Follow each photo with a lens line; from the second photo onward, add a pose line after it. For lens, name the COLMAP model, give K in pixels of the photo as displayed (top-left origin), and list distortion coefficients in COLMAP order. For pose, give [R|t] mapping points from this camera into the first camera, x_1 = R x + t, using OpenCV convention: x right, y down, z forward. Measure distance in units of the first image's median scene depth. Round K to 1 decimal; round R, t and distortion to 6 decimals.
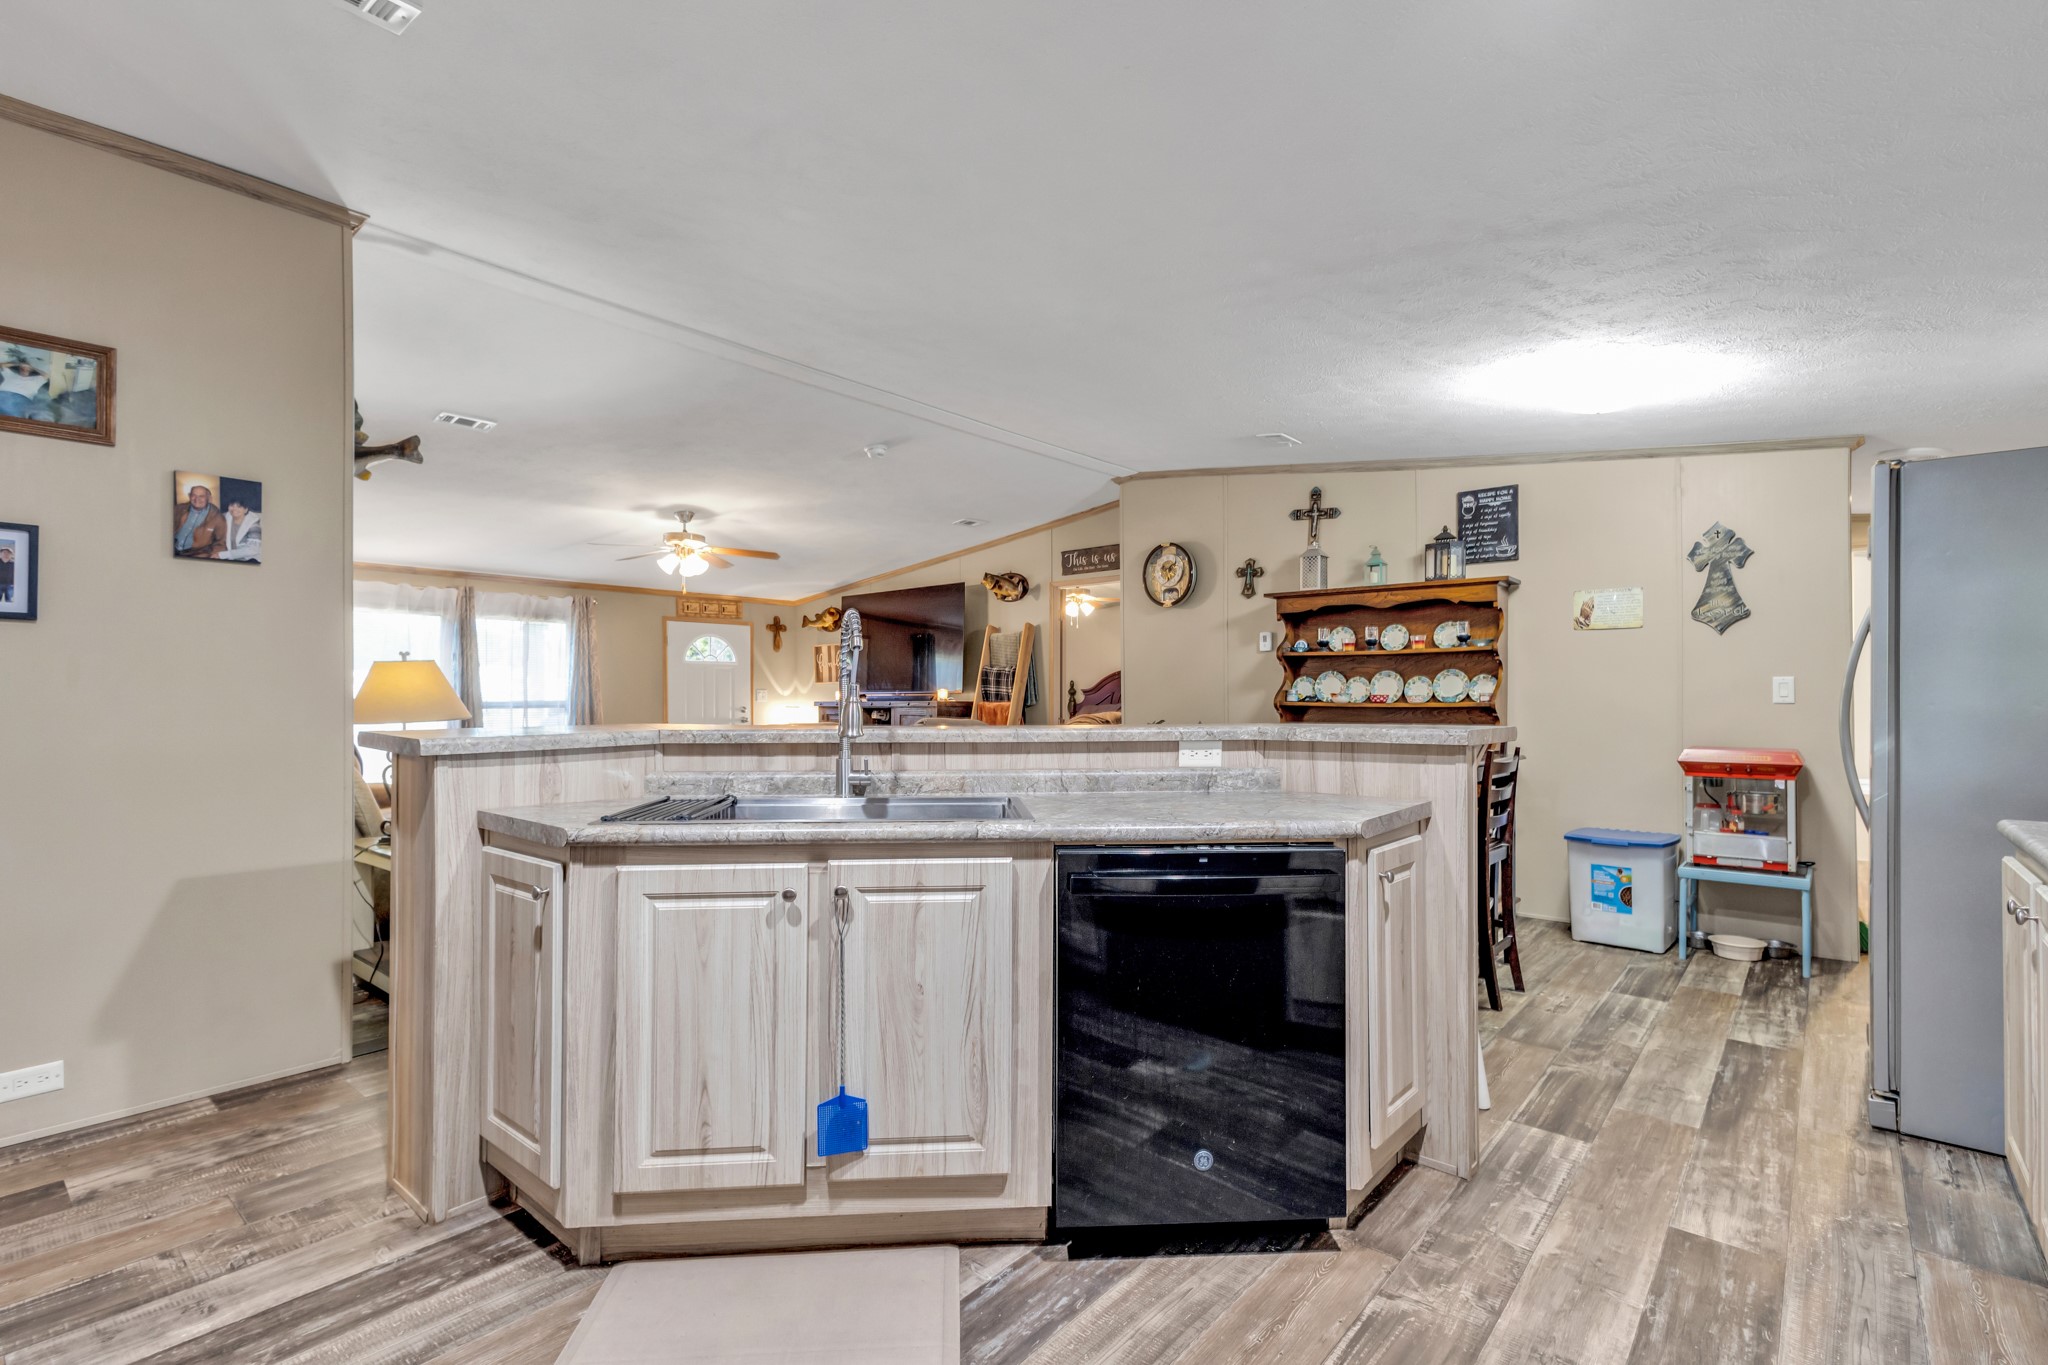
lens RADIAL K [[937.6, 0, 1024.0], [0, 937.6, 682.5], [0, 0, 1]] dist [0.011505, -0.000475]
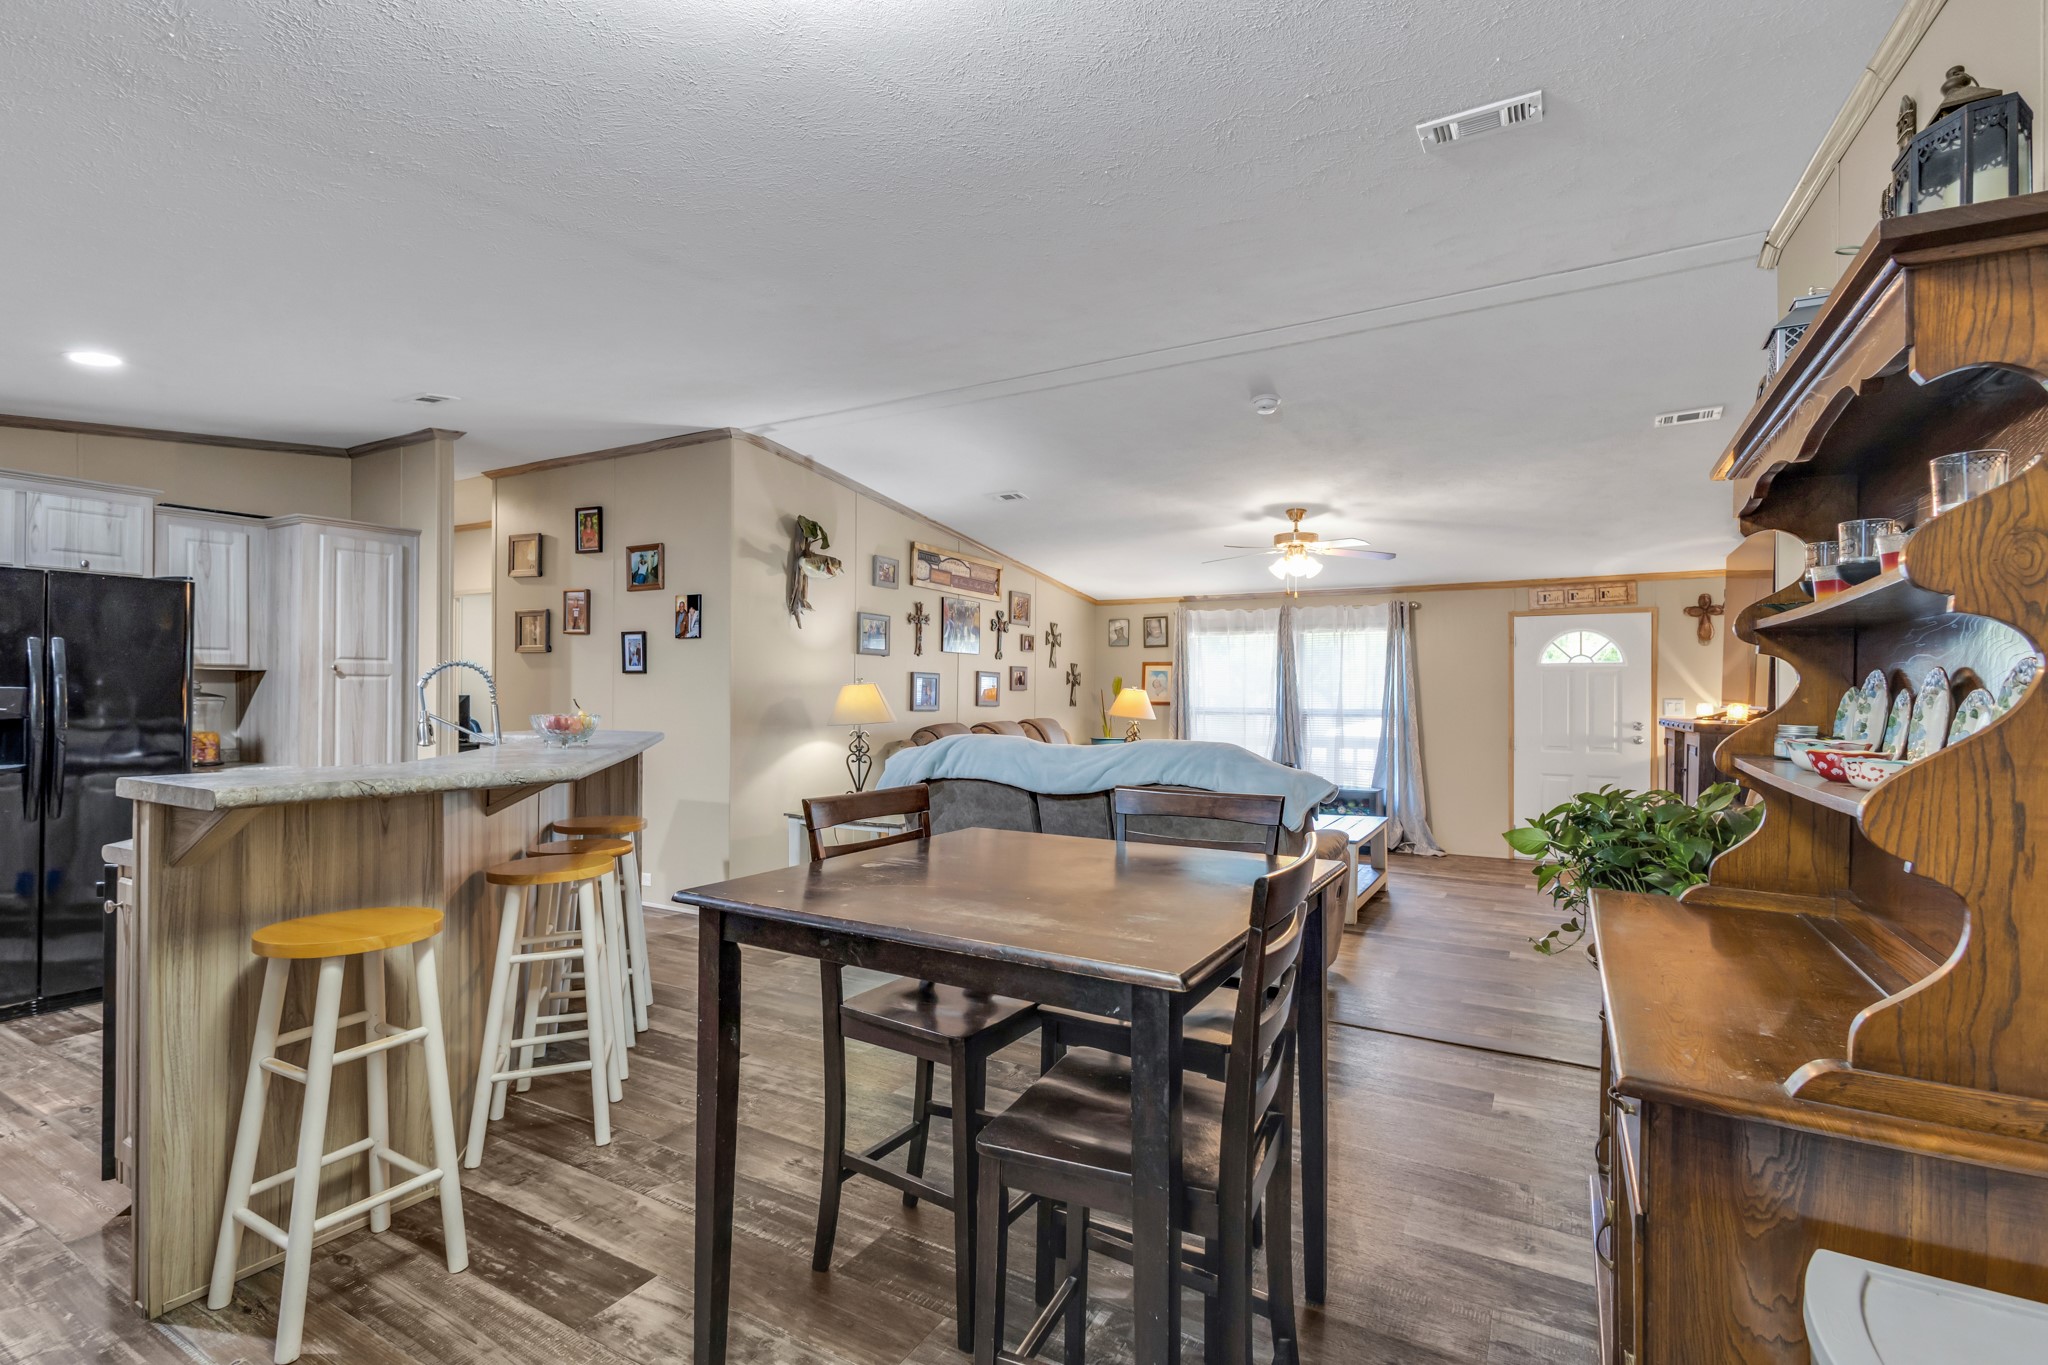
lens RADIAL K [[919.1, 0, 1032.1], [0, 919.1, 689.3], [0, 0, 1]] dist [0.011711, -0.000168]
pose [[0.193695, 0.002007, -0.981060, 0.383153], [0.012234, 0.999915, 0.004461, -0.011120], [0.980986, -0.012867, 0.193654, 0.454715]]
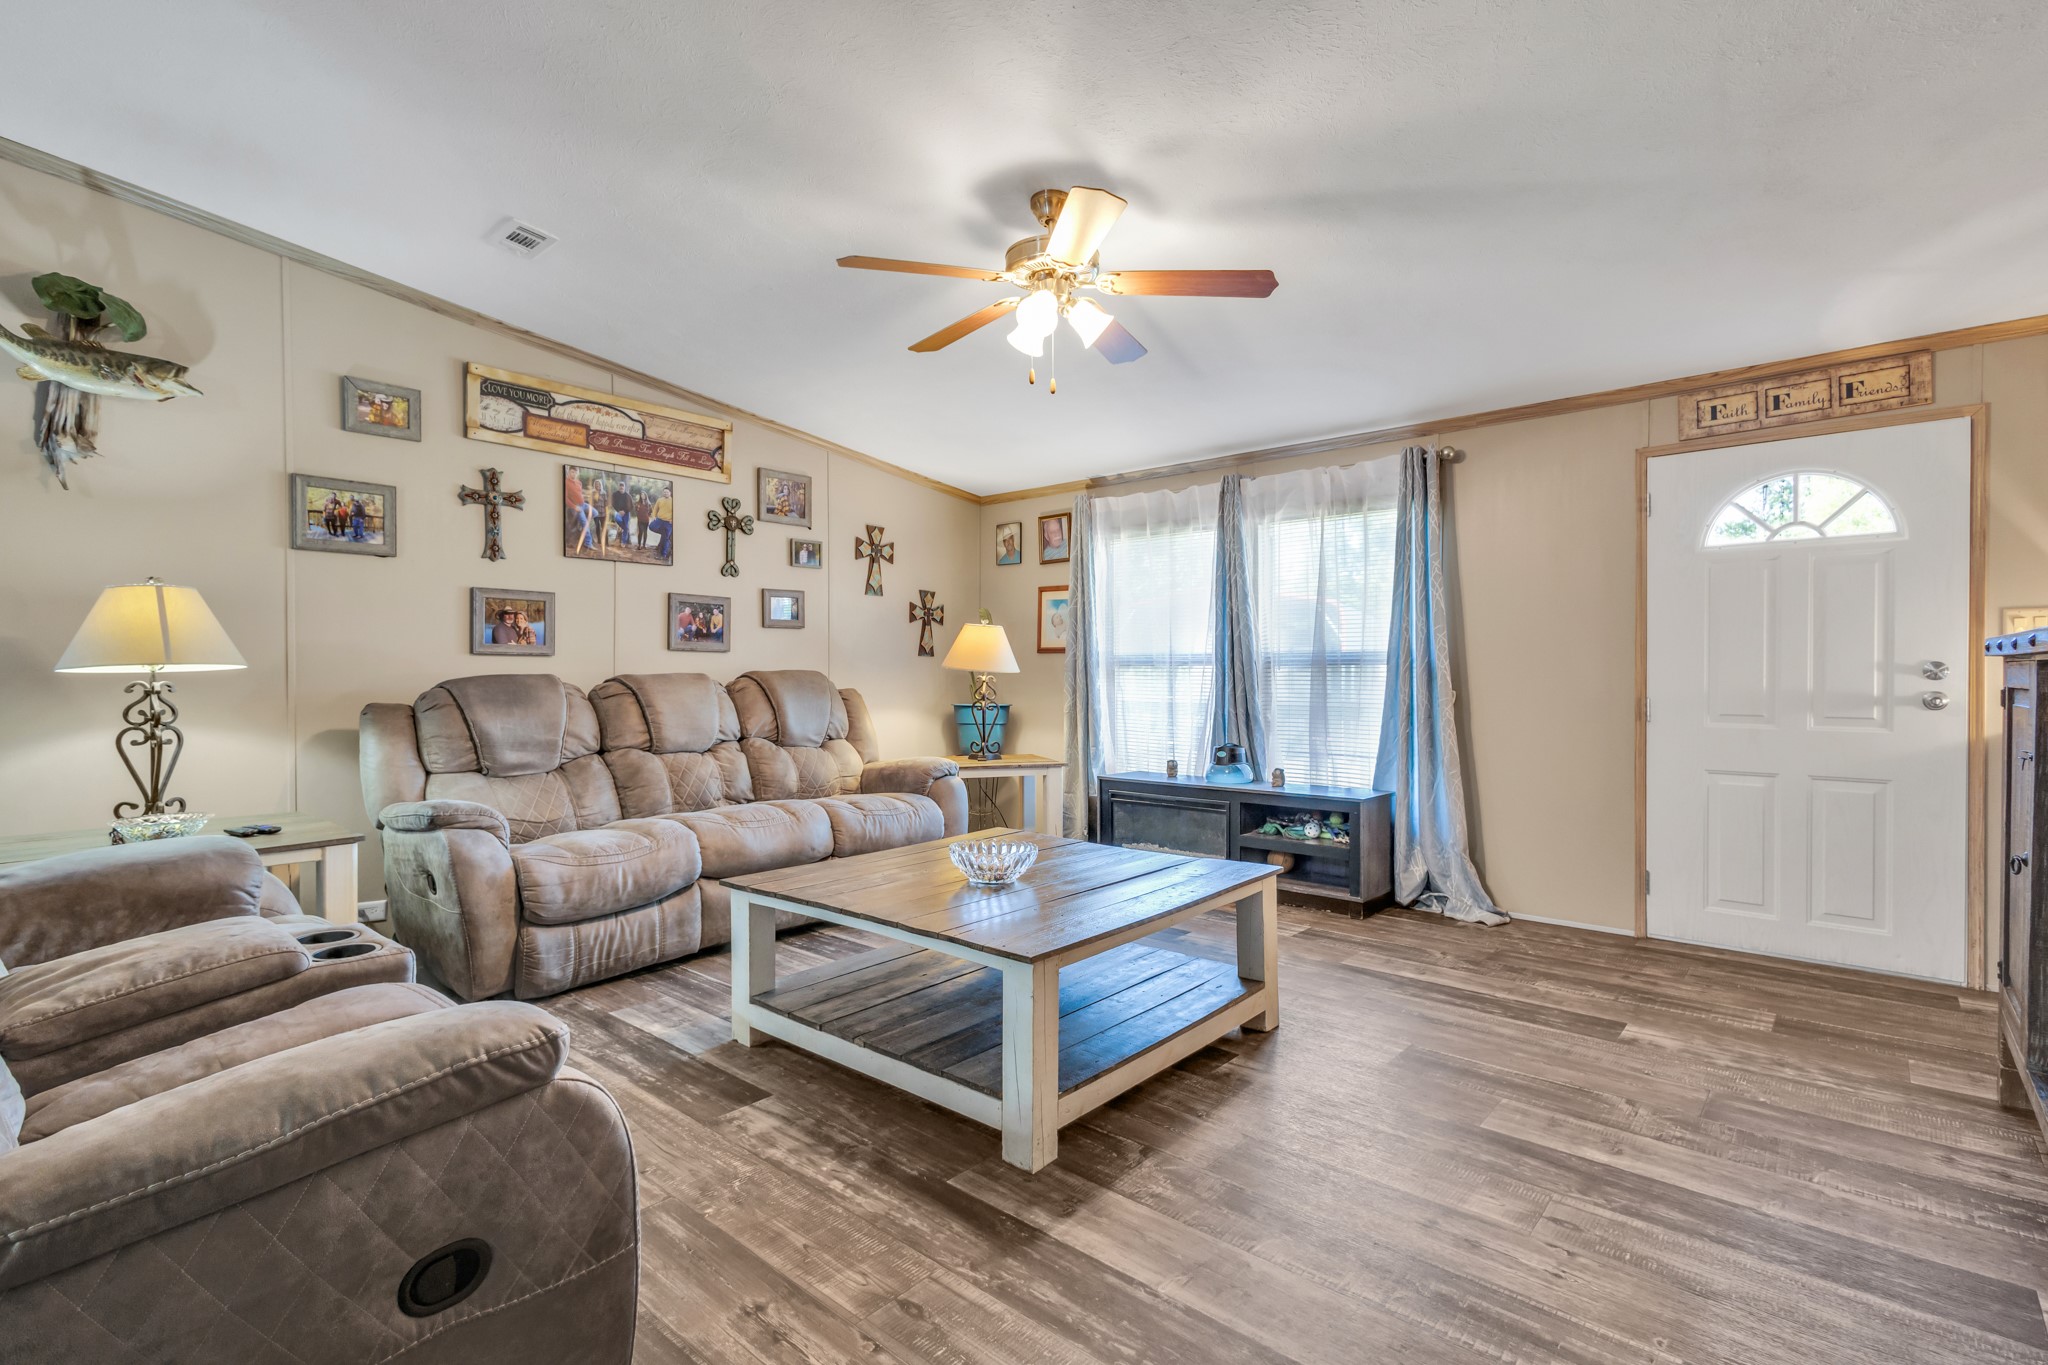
lens RADIAL K [[937.6, 0, 1024.0], [0, 937.6, 682.5], [0, 0, 1]] dist [0.011505, -0.000475]
pose [[-0.009034, 0.020217, -0.999755, 0.054283], [0.024277, 0.999505, 0.019993, 0.021759], [0.999664, -0.024091, -0.009520, 0.791592]]
